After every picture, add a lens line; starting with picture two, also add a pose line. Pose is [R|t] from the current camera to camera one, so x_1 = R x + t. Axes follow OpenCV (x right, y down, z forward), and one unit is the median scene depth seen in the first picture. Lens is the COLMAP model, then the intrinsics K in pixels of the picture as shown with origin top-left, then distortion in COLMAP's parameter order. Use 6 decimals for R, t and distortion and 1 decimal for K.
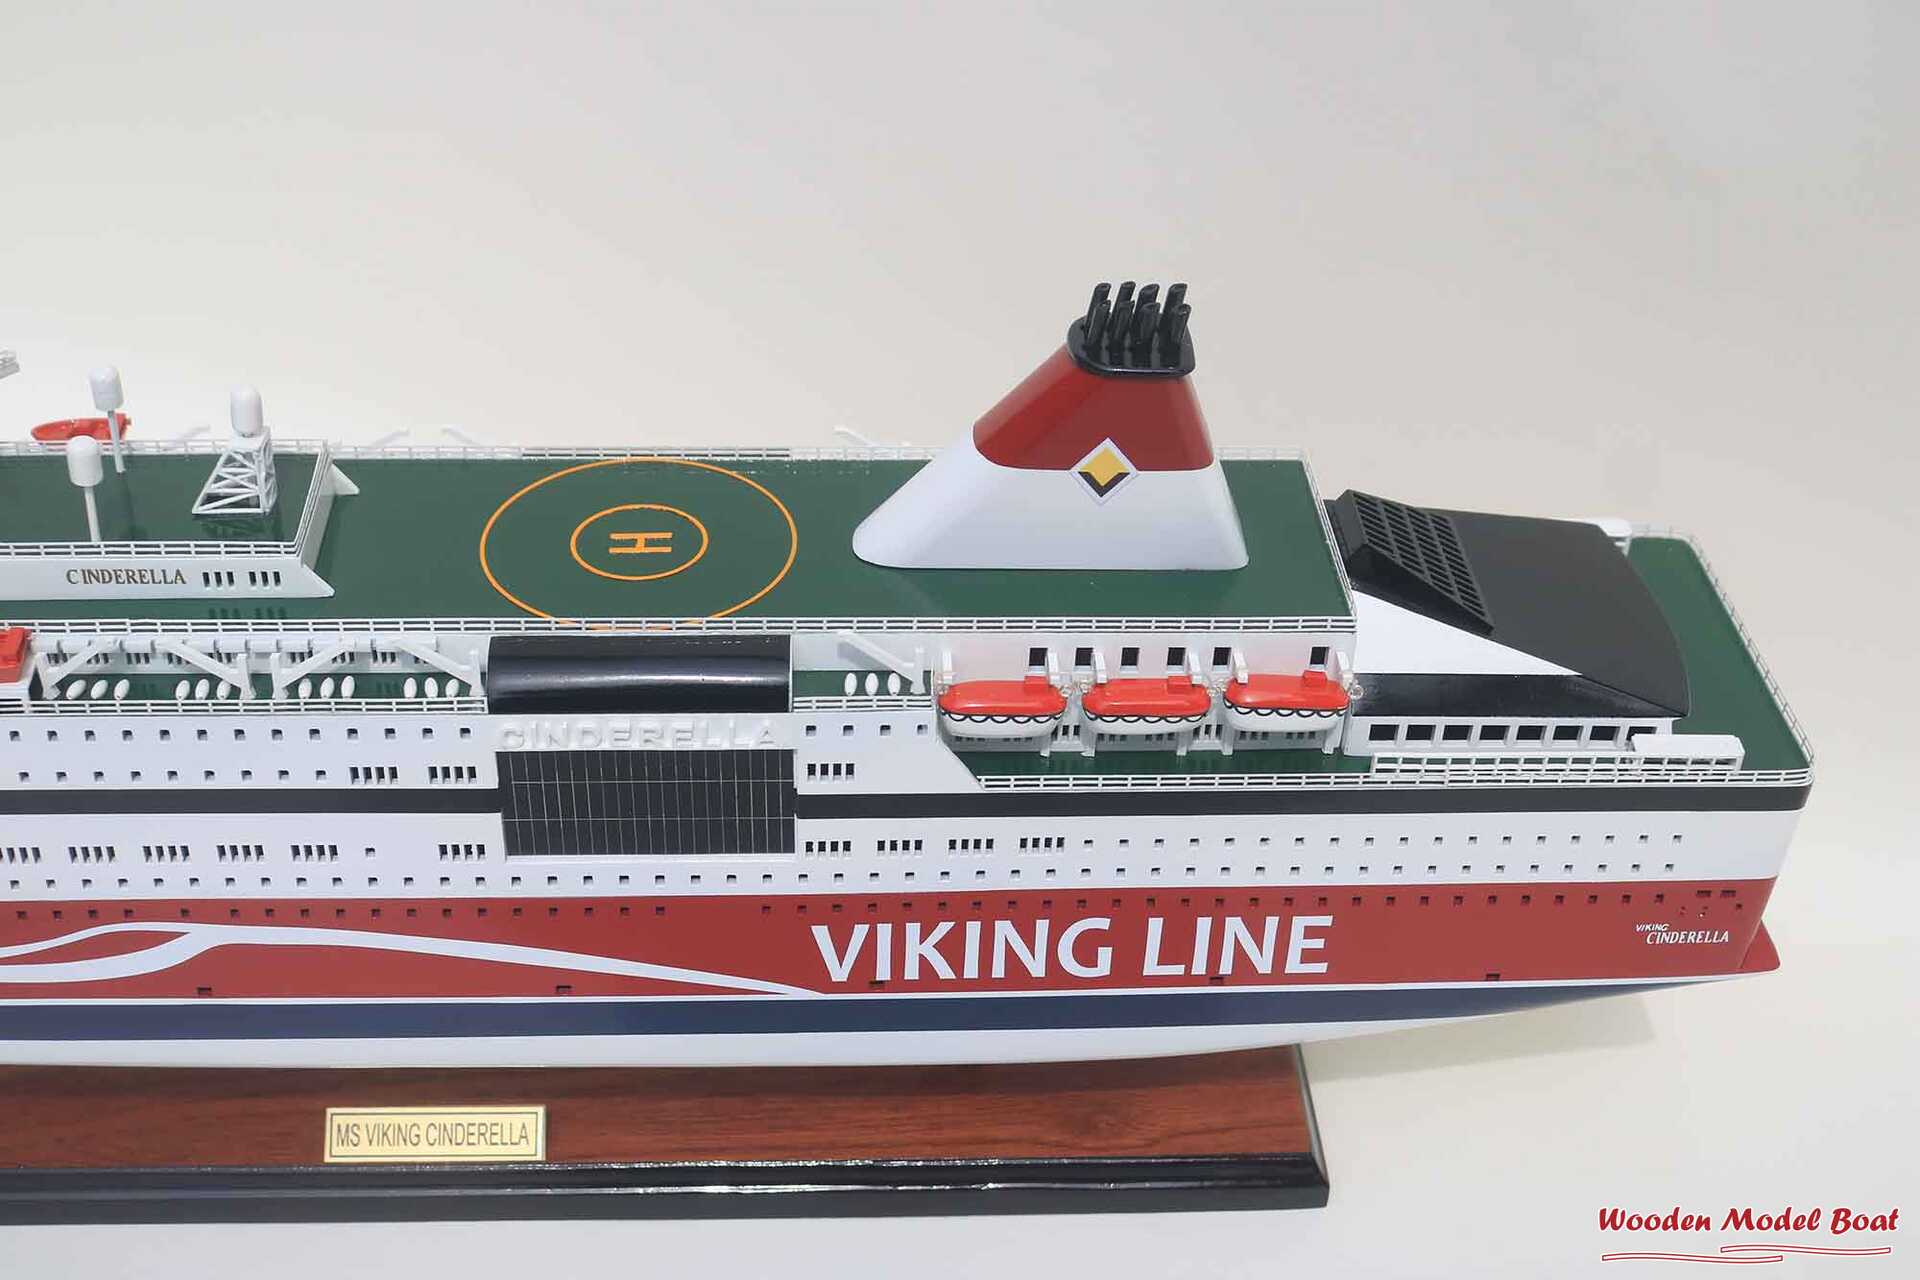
lens RADIAL K [[2436.6, 0, 932.2], [0, 2436.6, 602.8], [0, 0, 1]] dist [-0.094615, 0.071443]
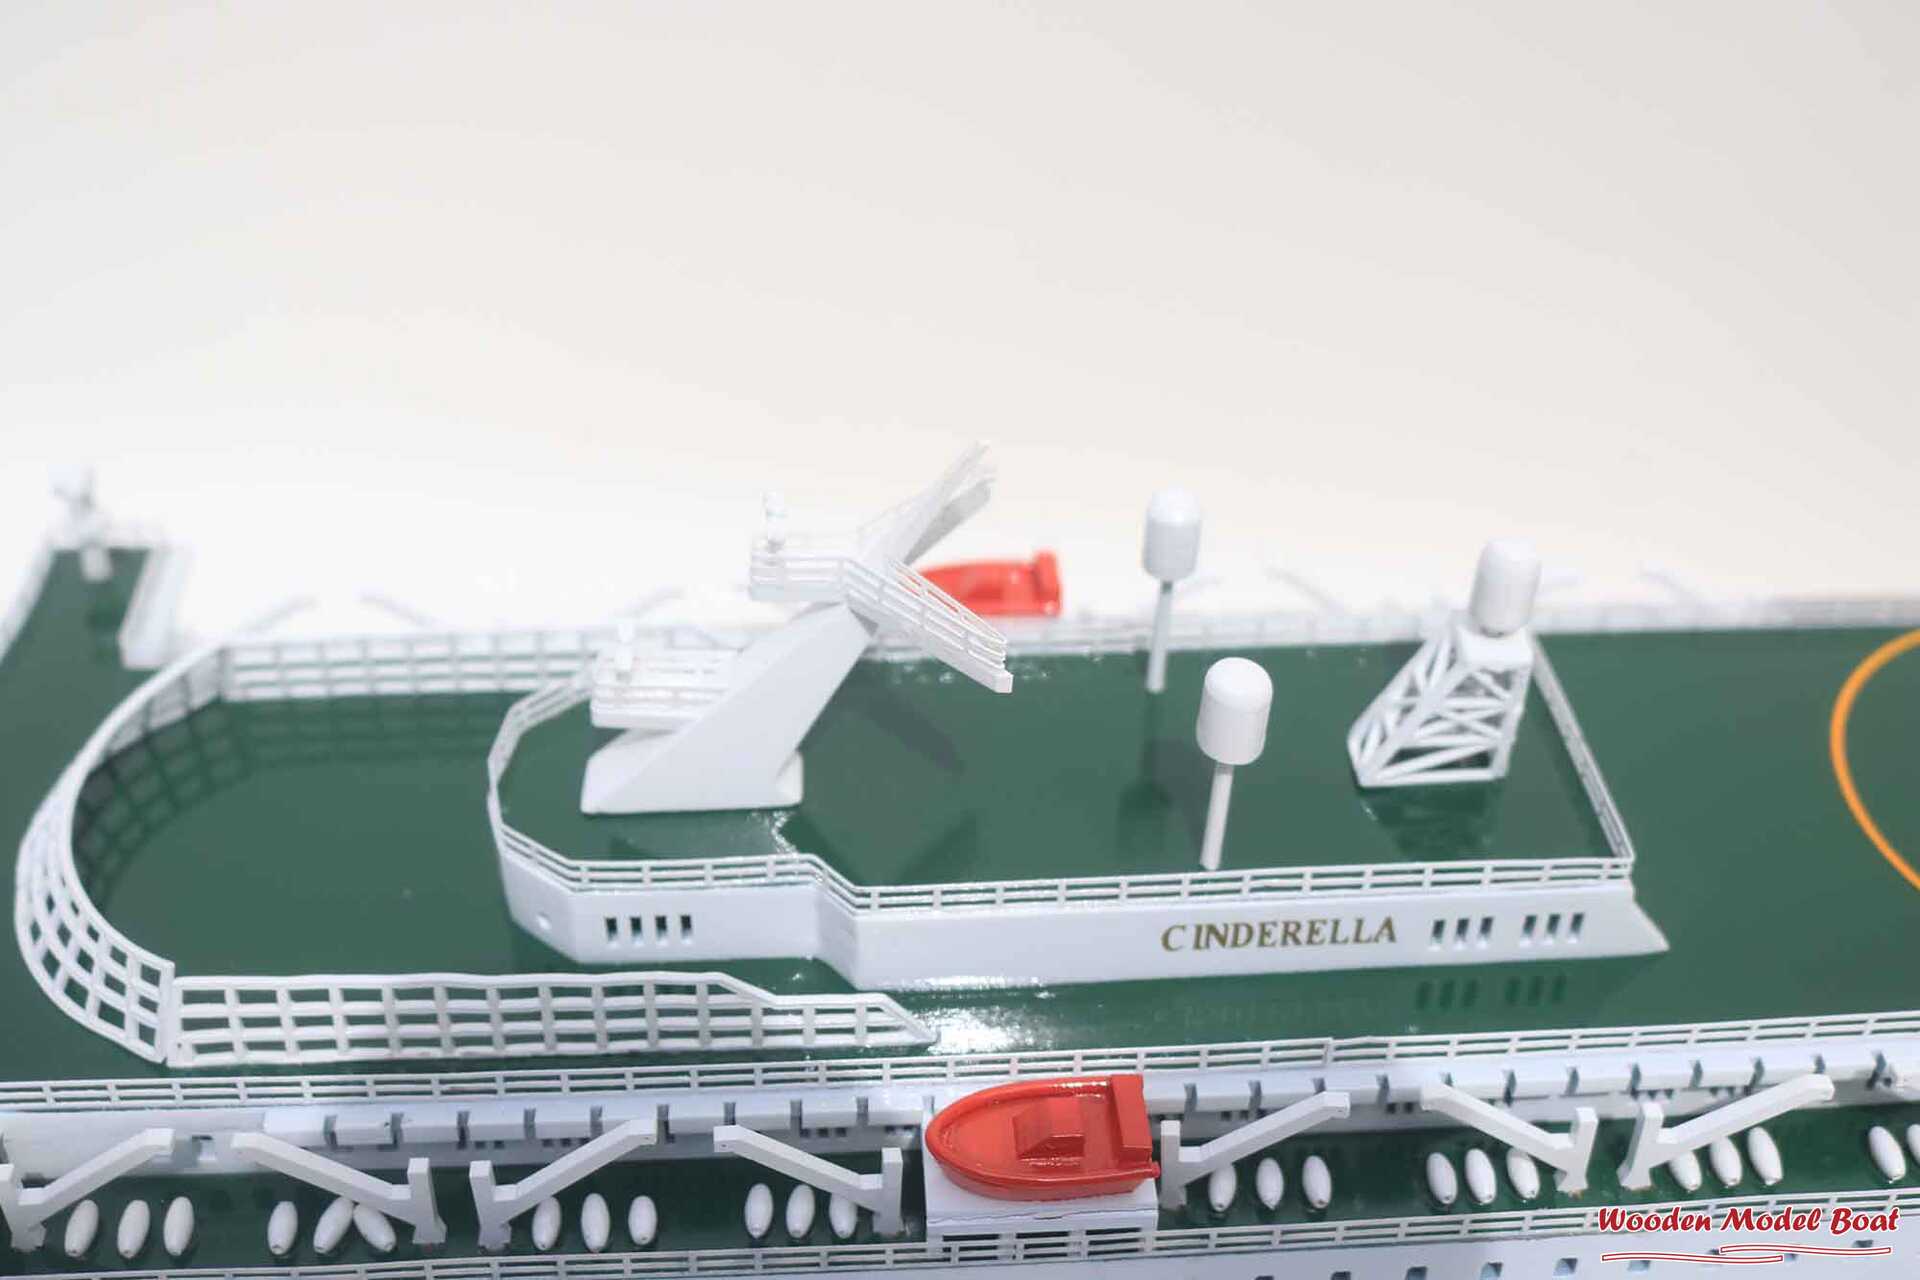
lens RADIAL K [[2267.4, 0, 934.7], [0, 2267.4, 631.8], [0, 0, 1]] dist [-0.110638, 0.128276]
pose [[0.999786, -0.019724, 0.006249, -0.392932], [0.019393, 0.998602, 0.049174, -0.092530], [-0.007210, -0.049042, 0.998771, 0.530607]]
